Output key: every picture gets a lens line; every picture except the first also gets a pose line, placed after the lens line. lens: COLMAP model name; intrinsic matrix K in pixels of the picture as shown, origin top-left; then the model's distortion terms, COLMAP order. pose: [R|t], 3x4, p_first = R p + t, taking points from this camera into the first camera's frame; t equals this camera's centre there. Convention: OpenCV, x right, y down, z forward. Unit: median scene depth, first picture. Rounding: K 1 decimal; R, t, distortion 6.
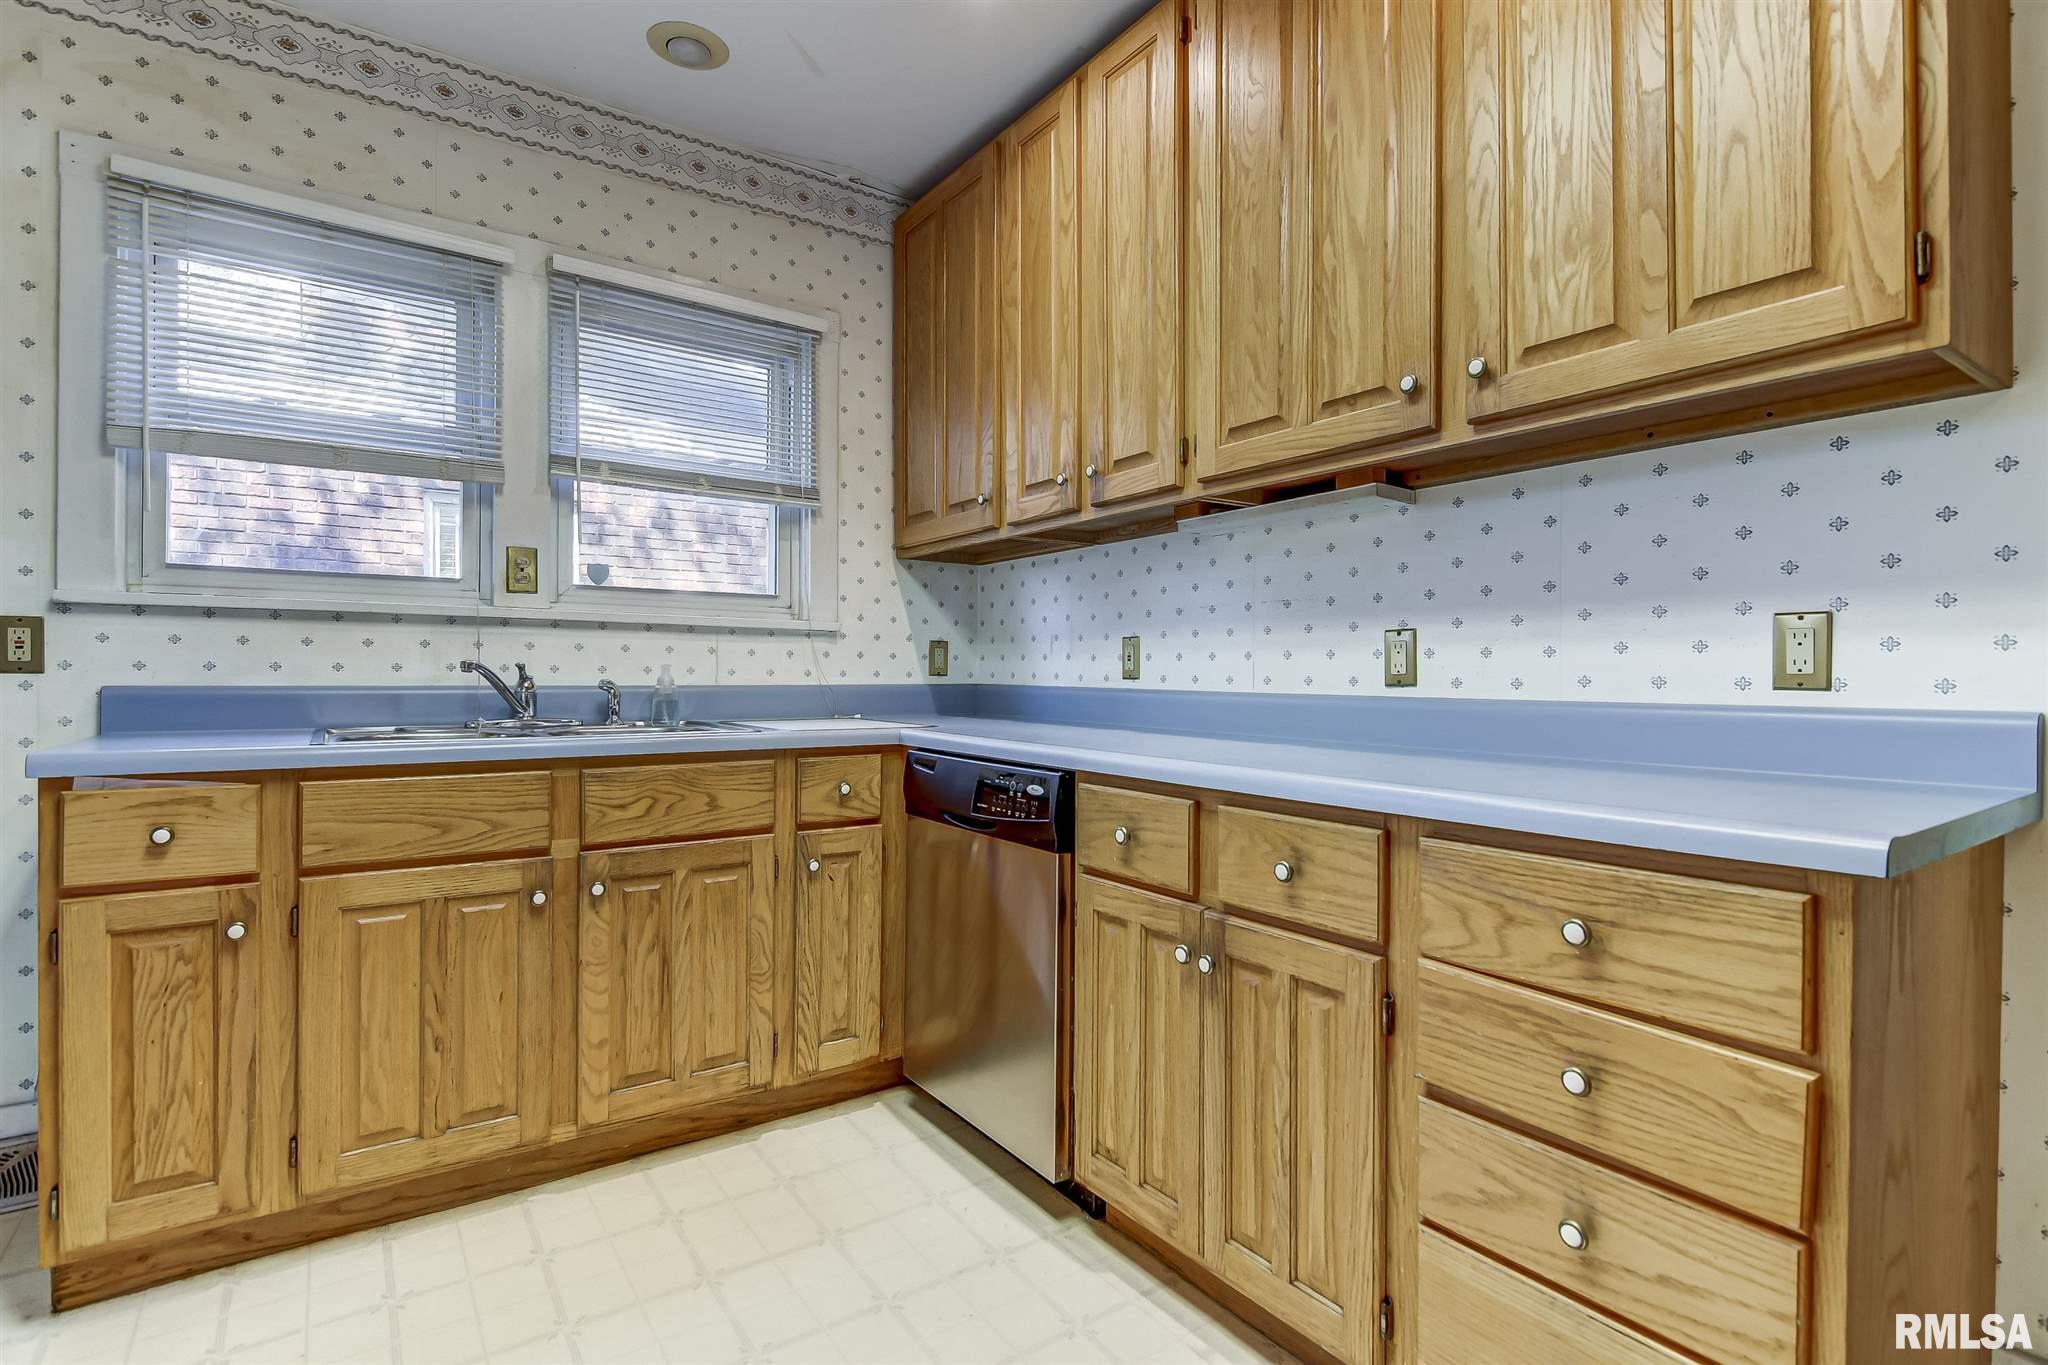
lens RADIAL K [[989.6, 0, 1029.6], [0, 989.6, 679.9], [0, 0, 1]] dist [0.012724, -0.004477]
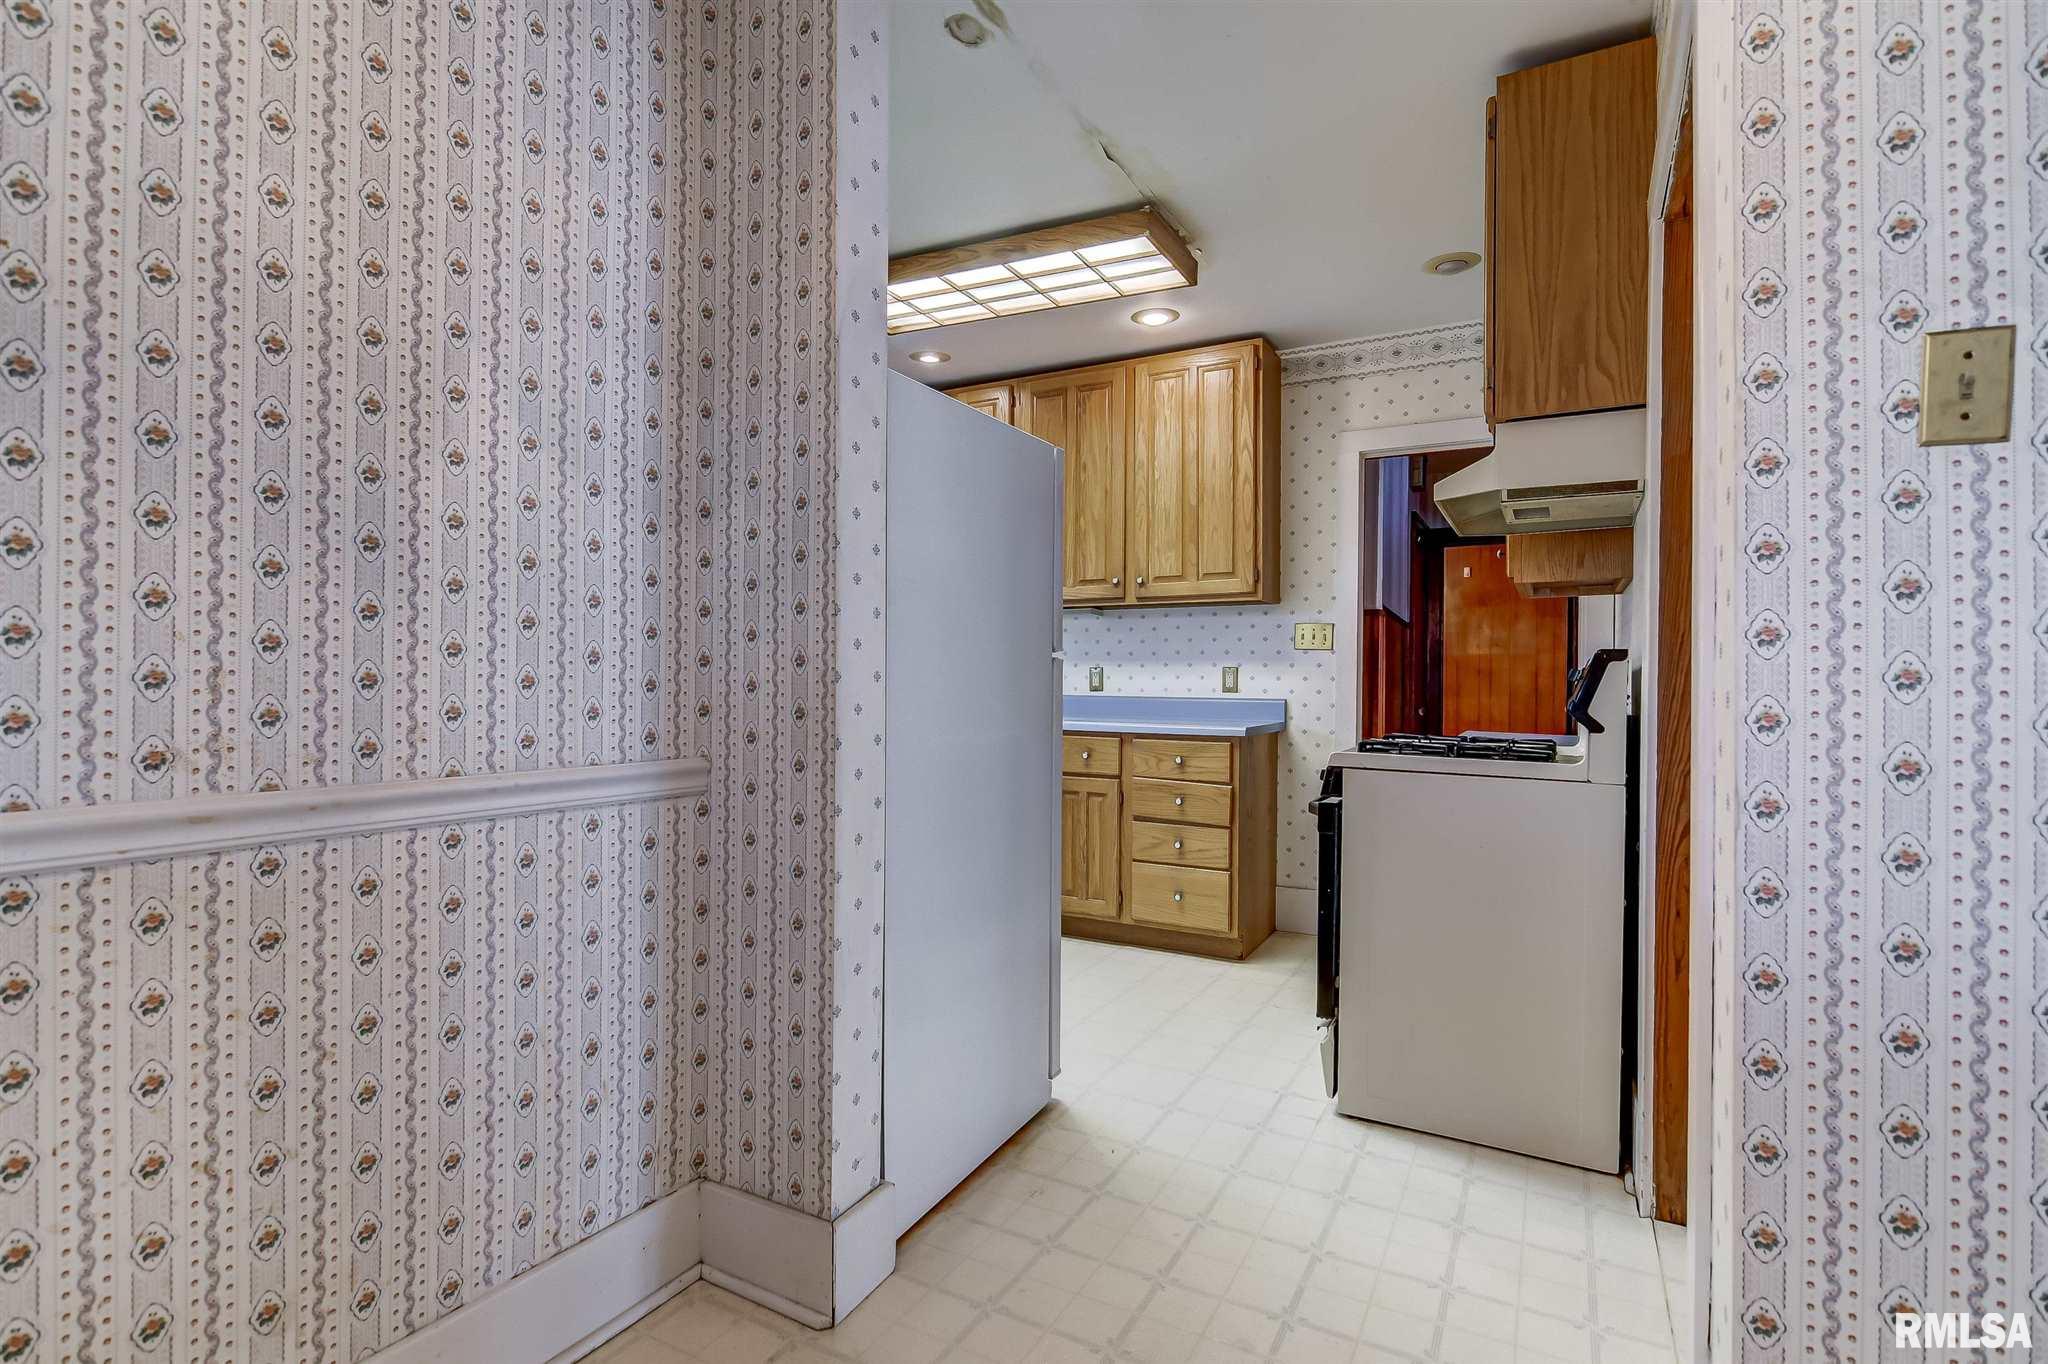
lens RADIAL K [[989.6, 0, 1021.9], [0, 989.6, 684.5], [0, 0, 1]] dist [0.012724, -0.004477]
pose [[0.899603, 0.004645, 0.436684, -1.002260], [-0.004747, 0.999988, -0.000857, -0.008491], [-0.436683, -0.001302, 0.899615, -1.295232]]
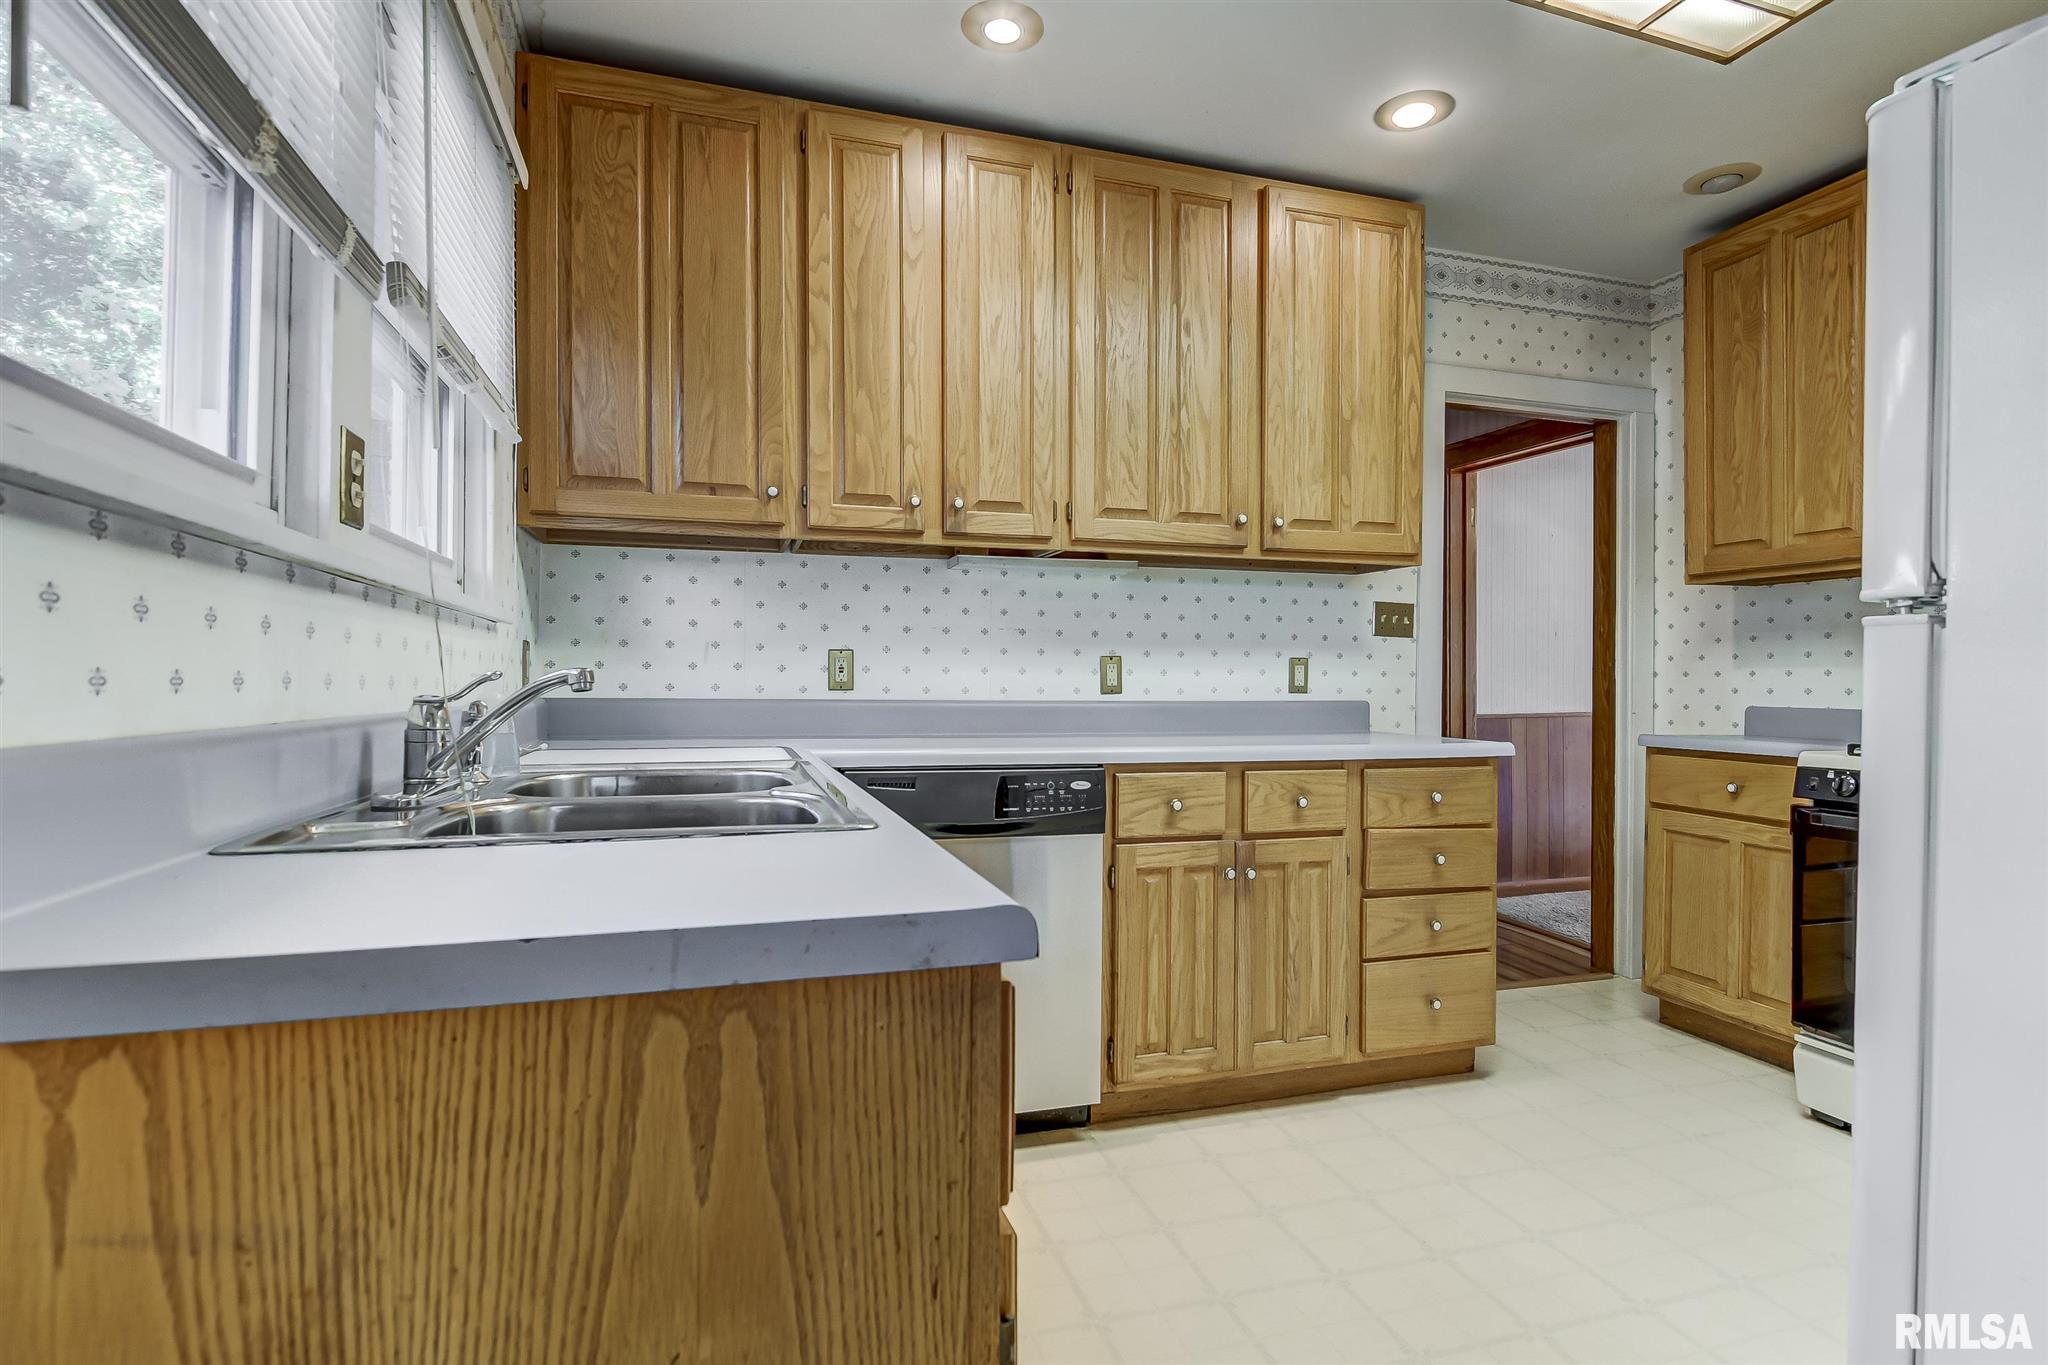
lens RADIAL K [[989.6, 0, 1020.2], [0, 989.6, 674.2], [0, 0, 1]] dist [0.012724, -0.004477]
pose [[0.300581, 0.004210, 0.953747, -1.326180], [0.001775, 0.999986, -0.004973, -0.019265], [-0.953755, 0.003188, 0.300569, 0.816110]]
